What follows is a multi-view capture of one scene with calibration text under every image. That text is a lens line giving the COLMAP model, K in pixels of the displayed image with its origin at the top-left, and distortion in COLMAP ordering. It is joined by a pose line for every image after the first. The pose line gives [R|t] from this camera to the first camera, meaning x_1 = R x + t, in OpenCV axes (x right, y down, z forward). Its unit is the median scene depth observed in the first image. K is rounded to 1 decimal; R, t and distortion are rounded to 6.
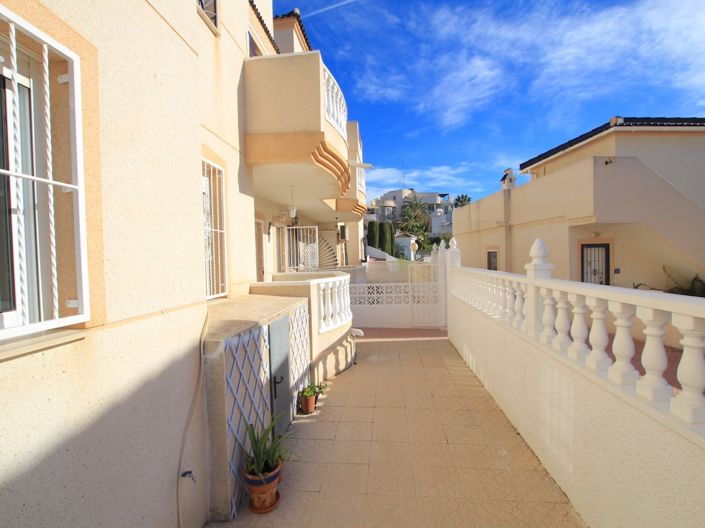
lens RADIAL K [[323.8, 0, 352.1], [0, 323.8, 259.5], [0, 0, 1]] dist [-0.027266, -0.000066]
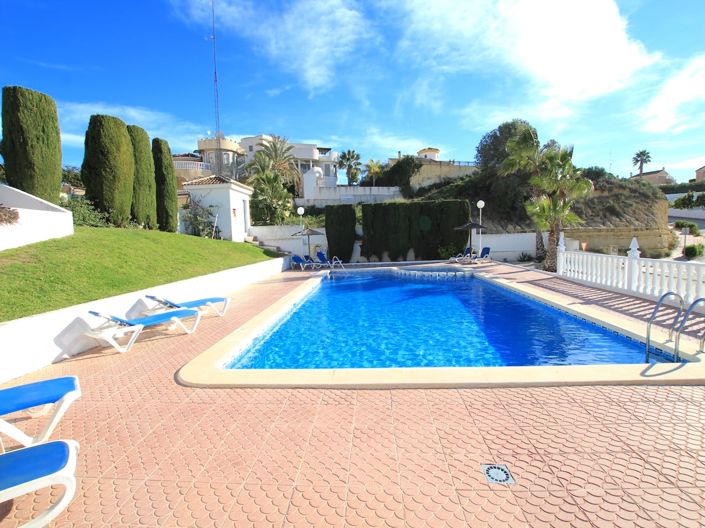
lens RADIAL K [[323.8, 0, 352.1], [0, 323.8, 259.5], [0, 0, 1]] dist [-0.027266, -0.000066]
pose [[0.943764, -0.024451, 0.329716, 0.109421], [0.006970, 0.998511, 0.054098, 0.003556], [-0.330548, -0.048758, 0.942529, 0.318392]]
